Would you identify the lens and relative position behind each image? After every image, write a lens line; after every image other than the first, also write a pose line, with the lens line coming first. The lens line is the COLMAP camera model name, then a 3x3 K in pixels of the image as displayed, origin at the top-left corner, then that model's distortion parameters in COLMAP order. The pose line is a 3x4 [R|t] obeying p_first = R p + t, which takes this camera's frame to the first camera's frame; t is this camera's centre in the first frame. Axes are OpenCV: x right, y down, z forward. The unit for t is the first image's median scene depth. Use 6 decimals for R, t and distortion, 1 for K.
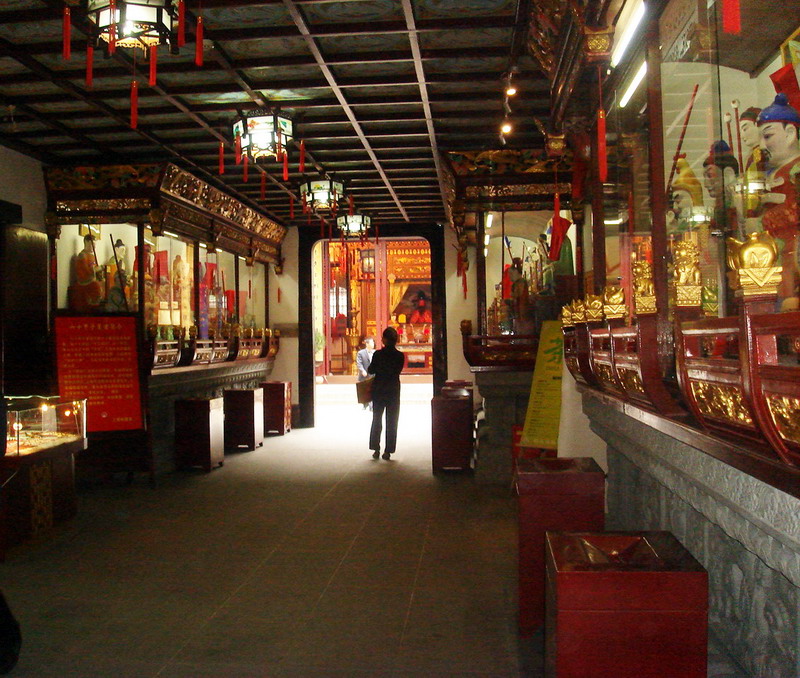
lens RADIAL K [[913.9, 0, 400.0], [0, 913.9, 339.0], [0, 0, 1]] dist [-0.000445, -0.000150]
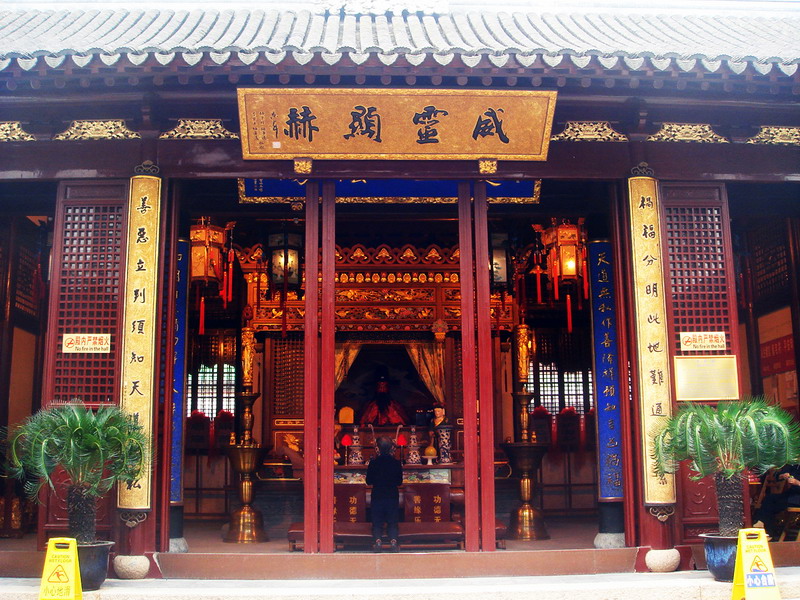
lens RADIAL K [[901.2, 0, 400.0], [0, 901.2, 300.0], [0, 0, 1]] dist [-0.227582, 0.258265]
pose [[0.993978, 0.023970, 0.106925, -0.022332], [-0.003761, 0.982670, -0.185327, 0.005685], [-0.109515, 0.183809, 0.976842, 0.525173]]
